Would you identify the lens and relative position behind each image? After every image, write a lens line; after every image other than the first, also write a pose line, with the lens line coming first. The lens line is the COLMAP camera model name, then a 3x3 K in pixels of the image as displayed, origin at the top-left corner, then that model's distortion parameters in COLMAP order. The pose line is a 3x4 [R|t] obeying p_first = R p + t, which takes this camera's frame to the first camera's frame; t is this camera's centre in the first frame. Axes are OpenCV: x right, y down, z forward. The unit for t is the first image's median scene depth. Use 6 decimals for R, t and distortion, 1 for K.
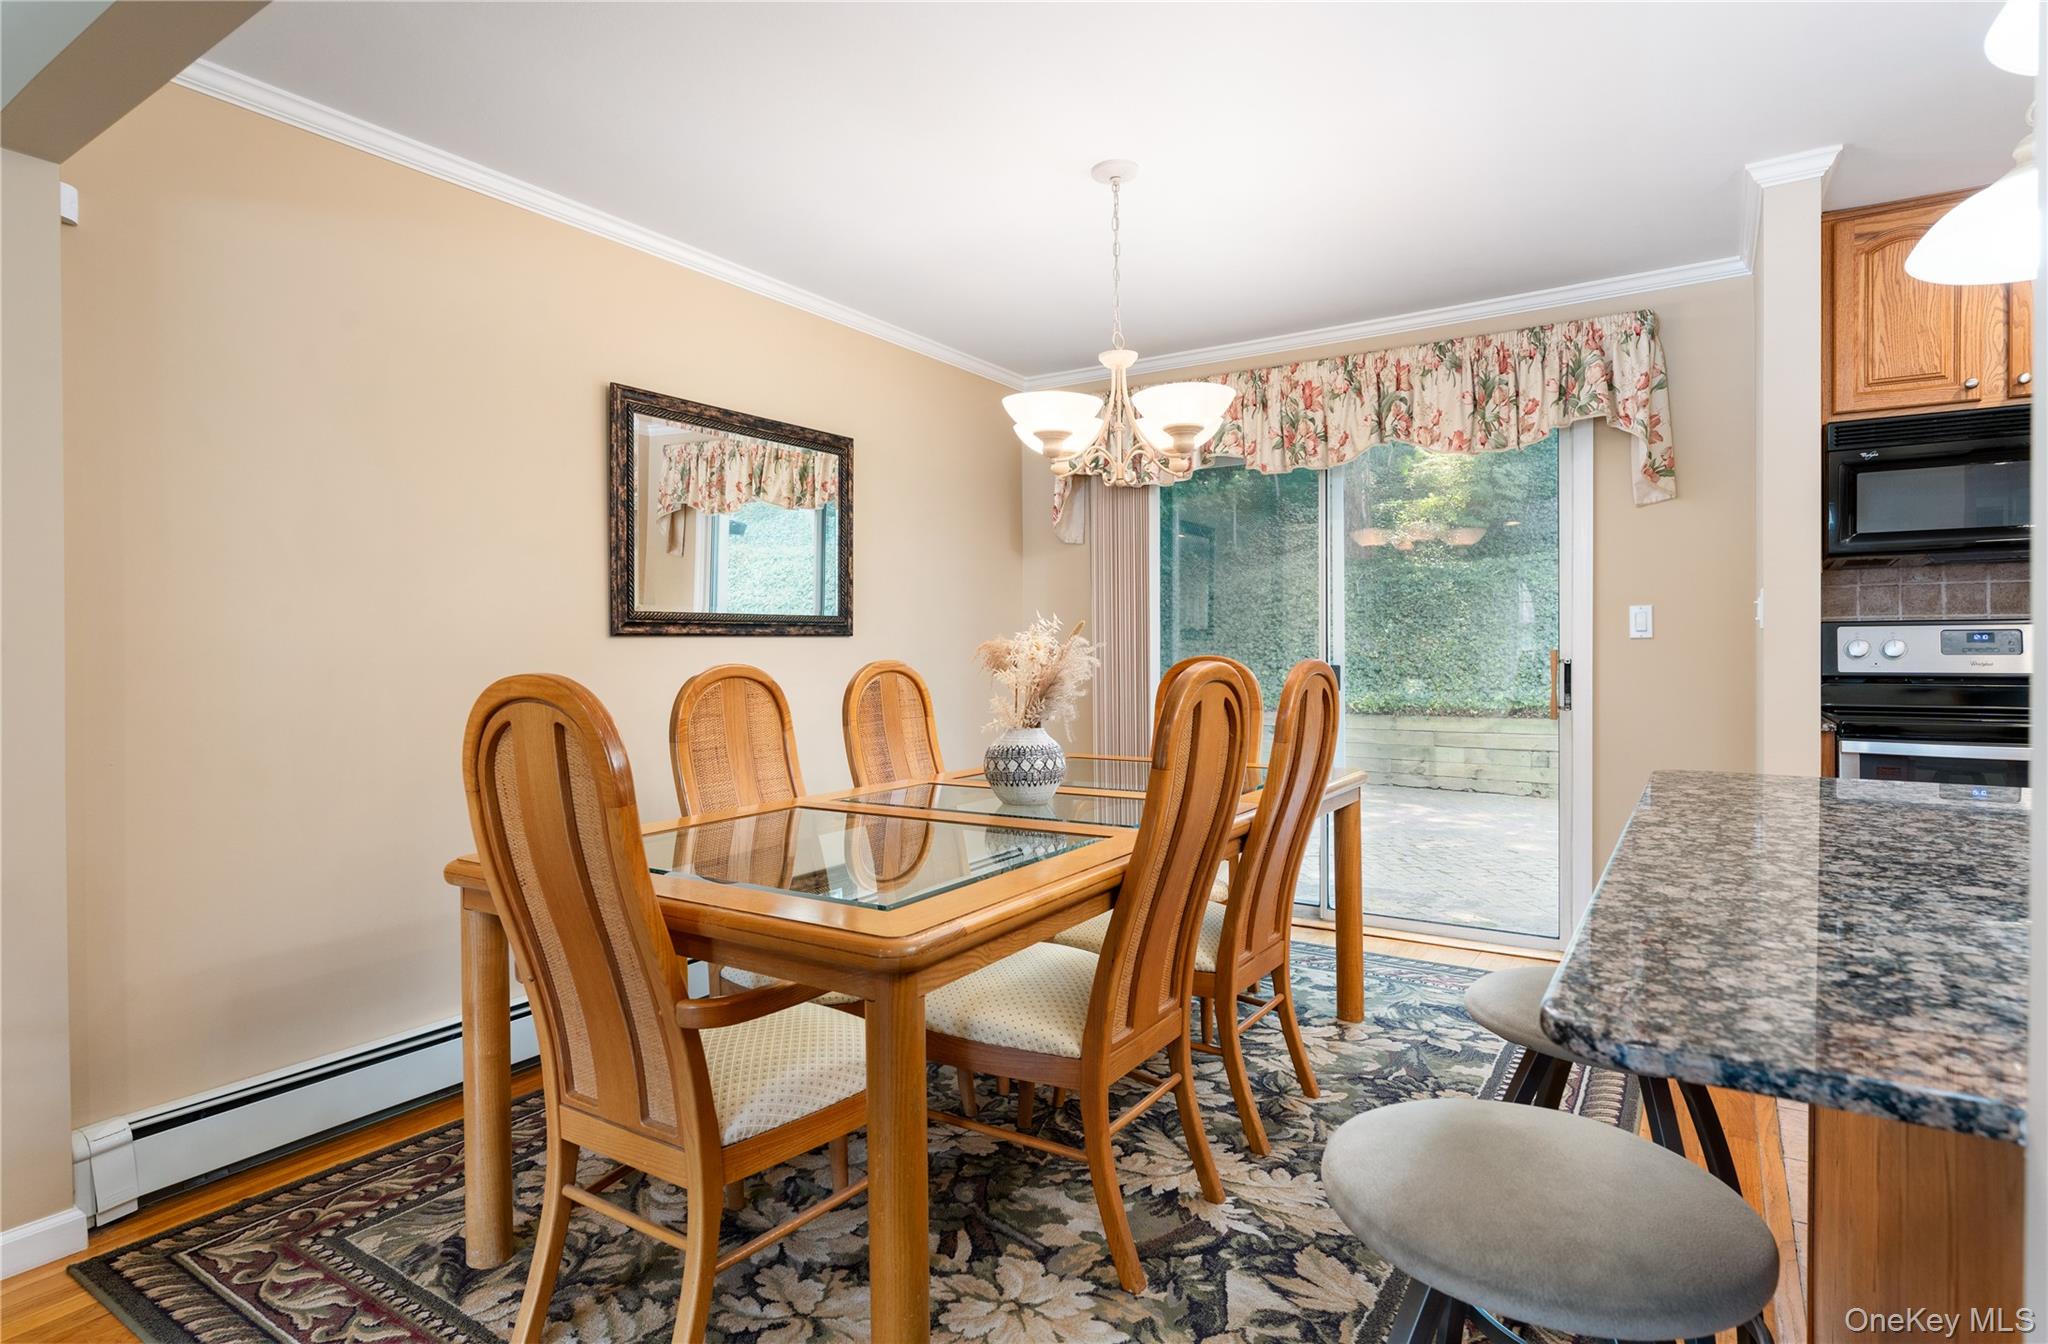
lens RADIAL K [[1048.9, 0, 1011.3], [0, 1048.9, 662.3], [0, 0, 1]] dist [0.000503, -0.002153]
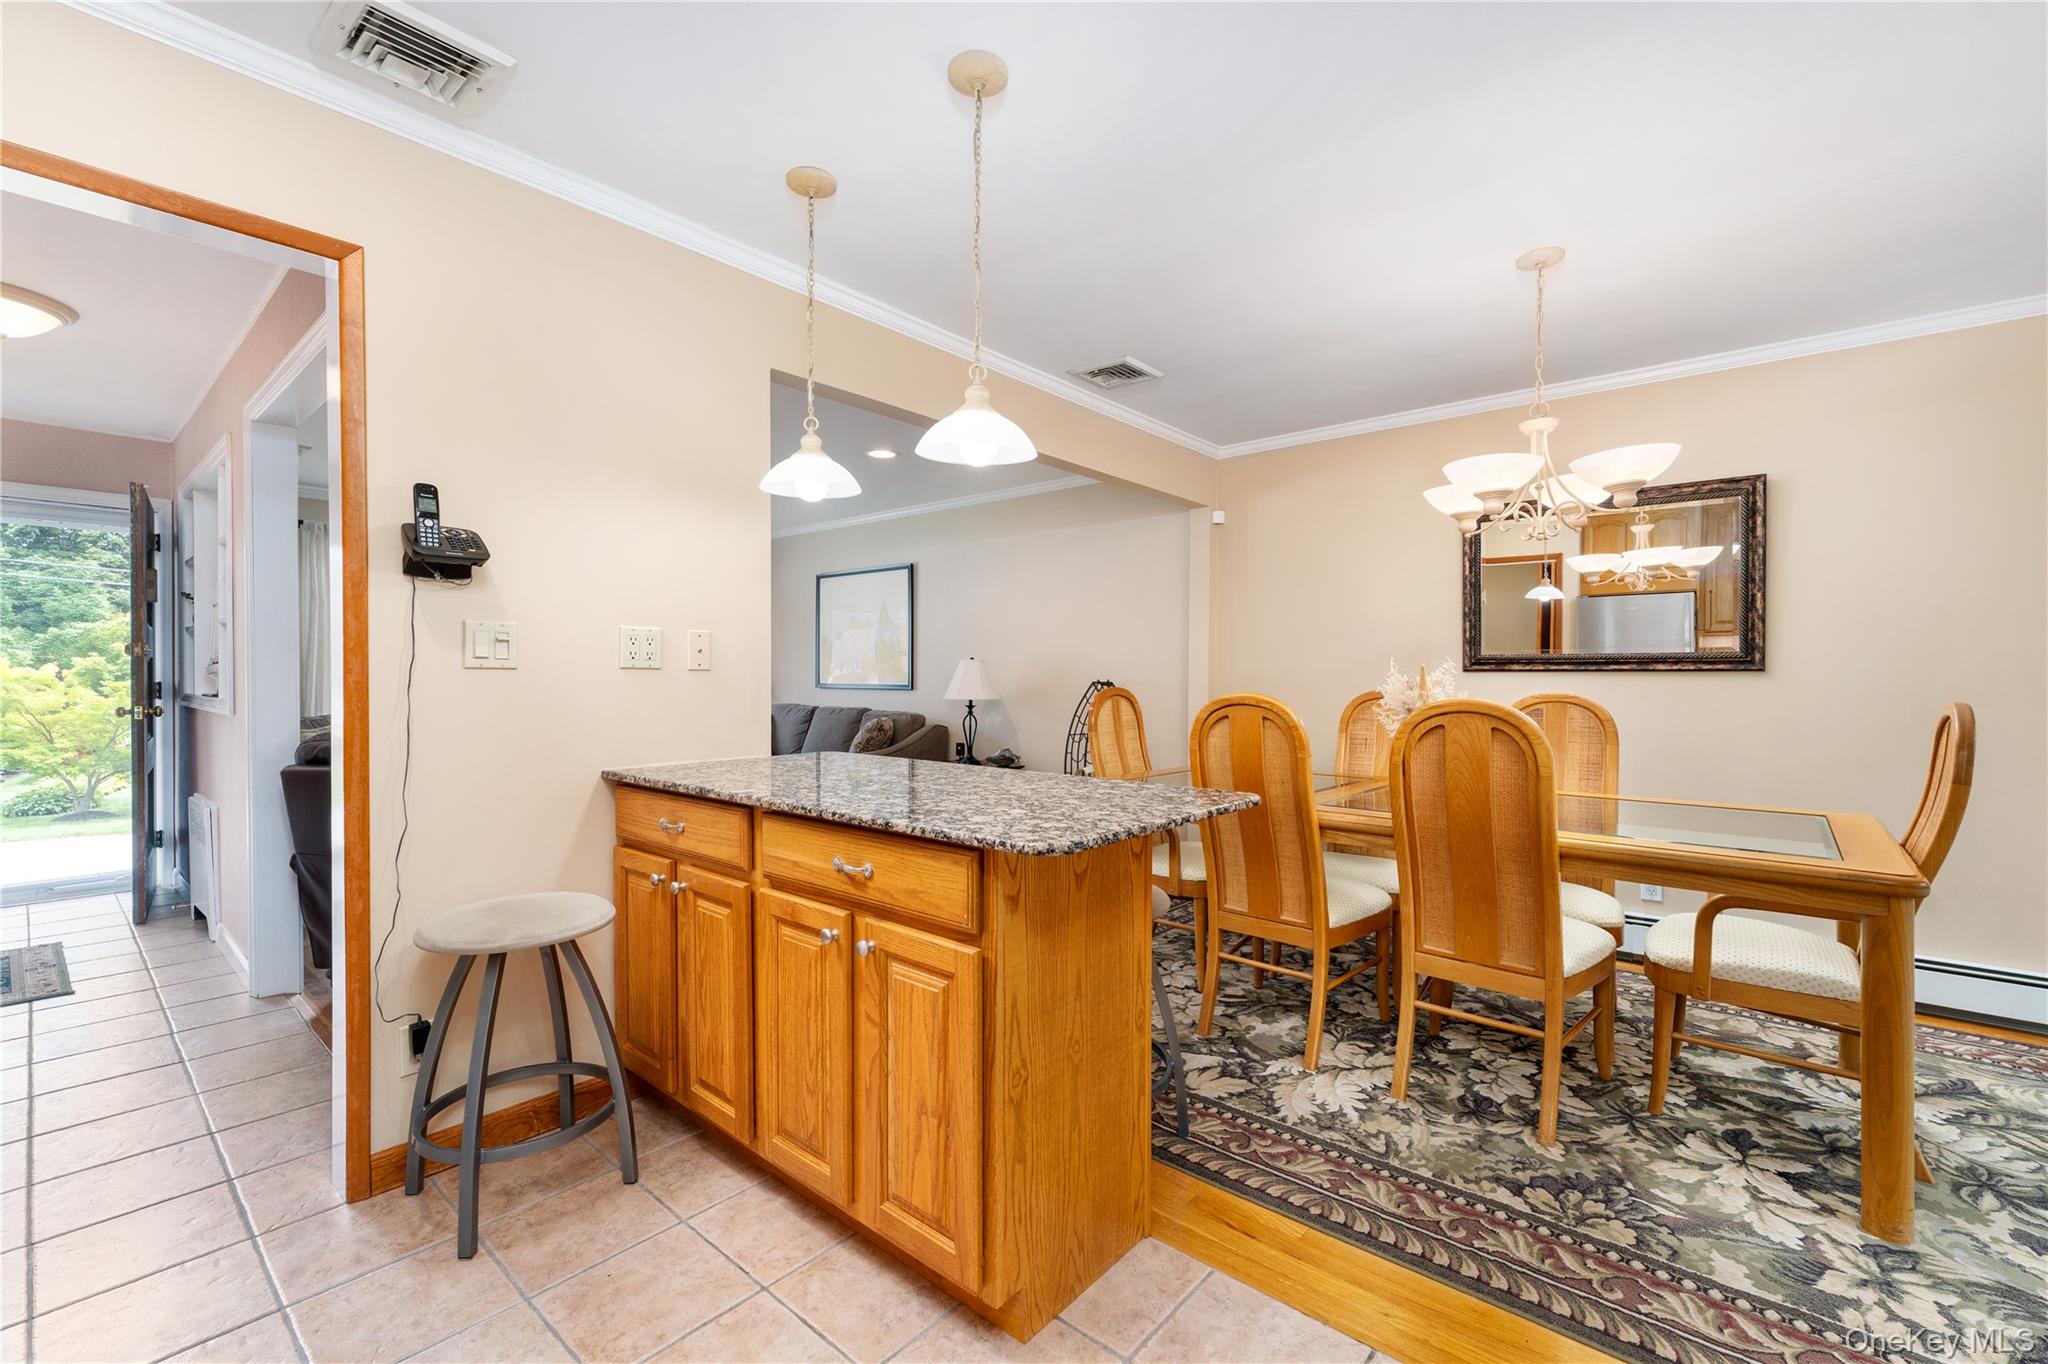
lens RADIAL K [[888.8, 0, 1023.7], [0, 888.8, 683.5], [0, 0, 1]] dist [0.001373, 0.000076]
pose [[-0.133028, 0.013266, -0.991024, 1.086541], [-0.022453, 0.999613, 0.016395, -0.016563], [0.990858, 0.024432, -0.132679, 0.575116]]
